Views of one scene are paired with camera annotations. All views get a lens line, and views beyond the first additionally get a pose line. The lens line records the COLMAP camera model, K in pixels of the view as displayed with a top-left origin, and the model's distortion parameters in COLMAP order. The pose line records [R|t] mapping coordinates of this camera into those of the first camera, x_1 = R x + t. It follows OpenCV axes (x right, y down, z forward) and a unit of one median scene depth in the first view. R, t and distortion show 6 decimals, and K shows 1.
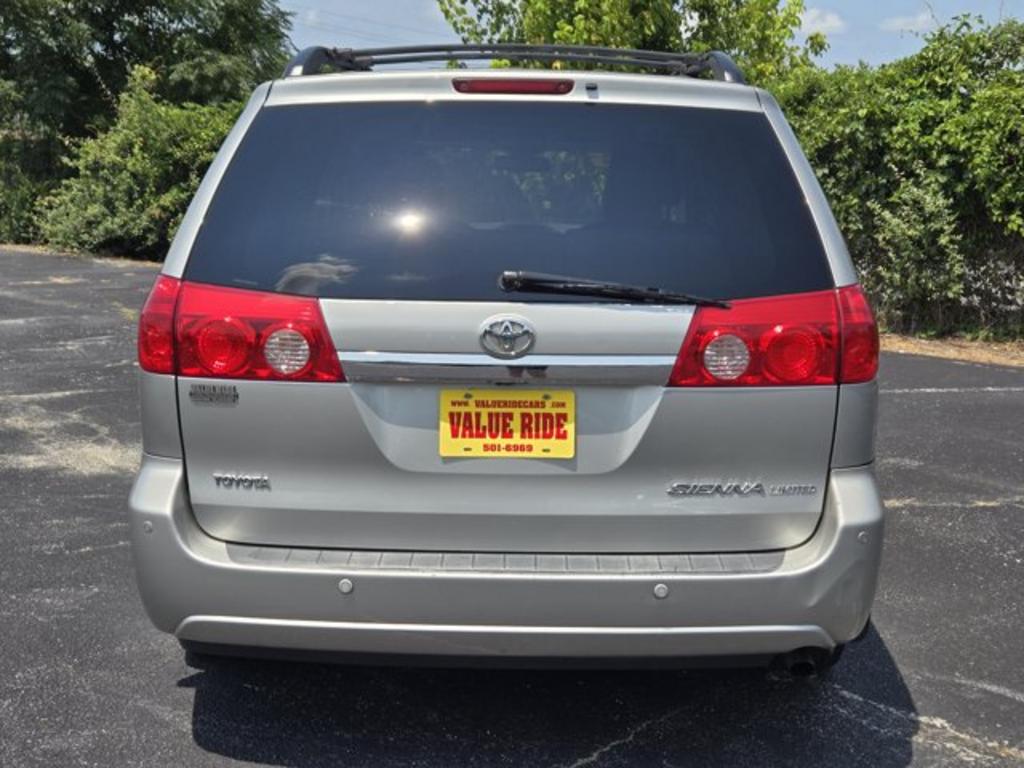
lens RADIAL K [[1368.2, 0, 519.9], [0, 1368.2, 379.5], [0, 0, 1]] dist [0.057883, 0.000000]
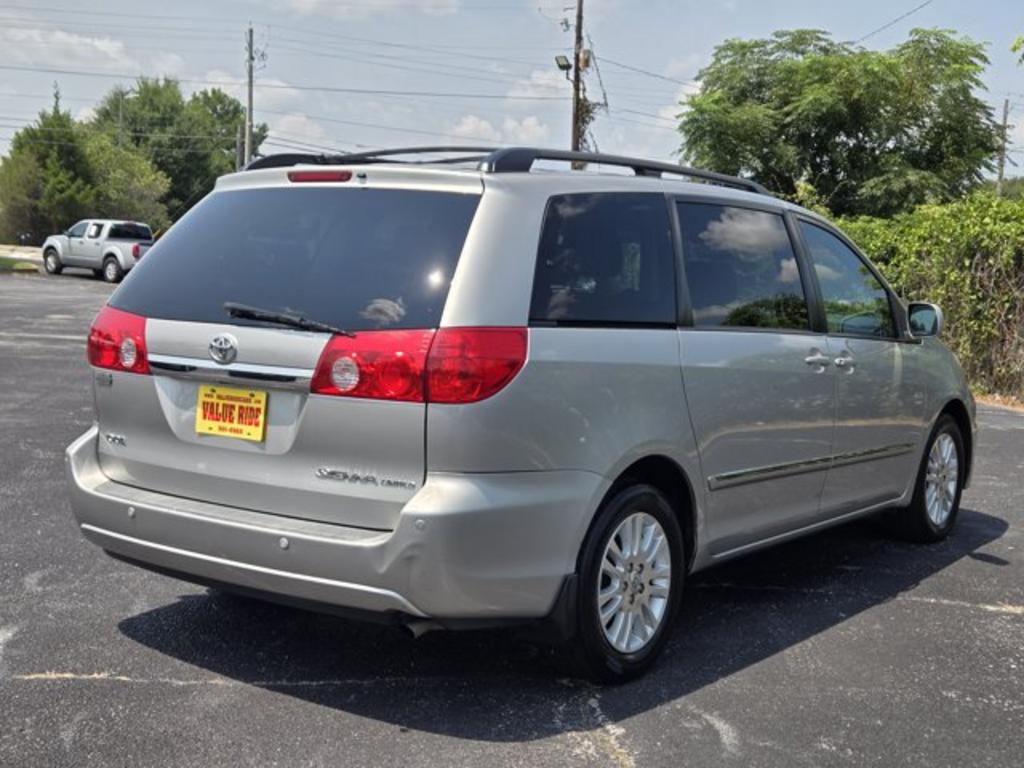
lens RADIAL K [[1368.2, 0, 516.4], [0, 1368.2, 384.6], [0, 0, 1]] dist [0.057883, 0.000000]
pose [[0.814808, 0.065511, -0.576018, 1.033682], [-0.112262, 0.992618, -0.045909, 0.035579], [0.568758, 0.102072, 0.816147, 0.017812]]
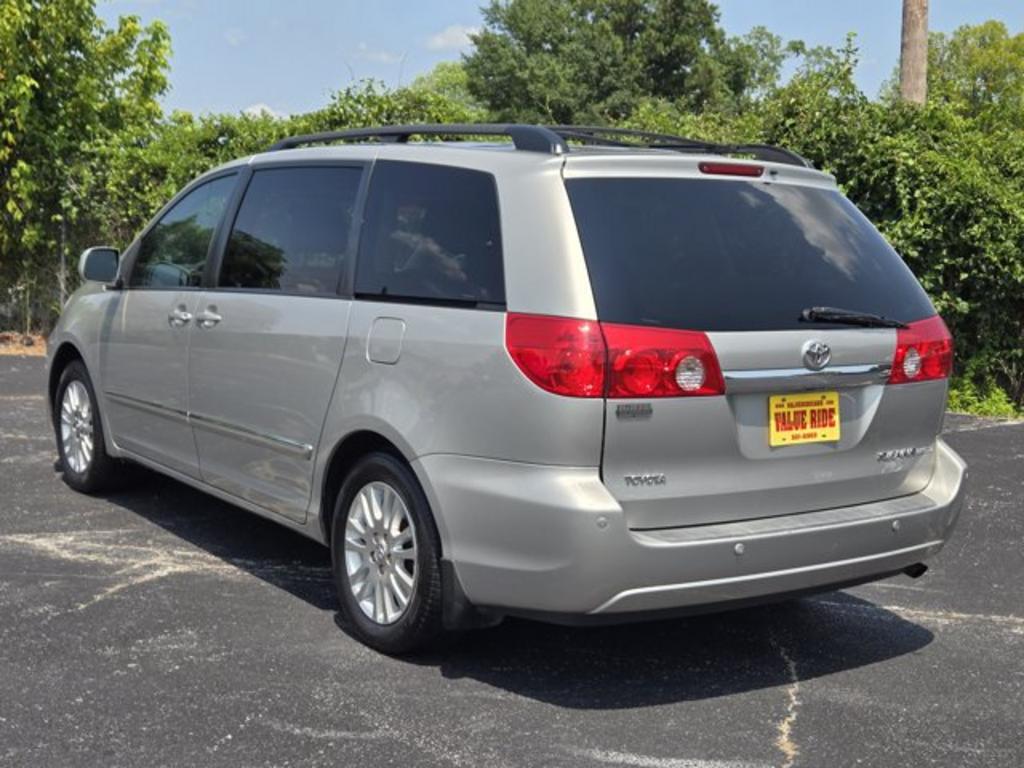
lens RADIAL K [[1368.2, 0, 513.5], [0, 1368.2, 391.9], [0, 0, 1]] dist [0.057883, 0.000000]
pose [[0.805673, -0.057232, 0.589590, -1.053820], [0.064490, 0.997880, 0.008741, -0.025186], [-0.588840, 0.030980, 0.807656, 0.058375]]
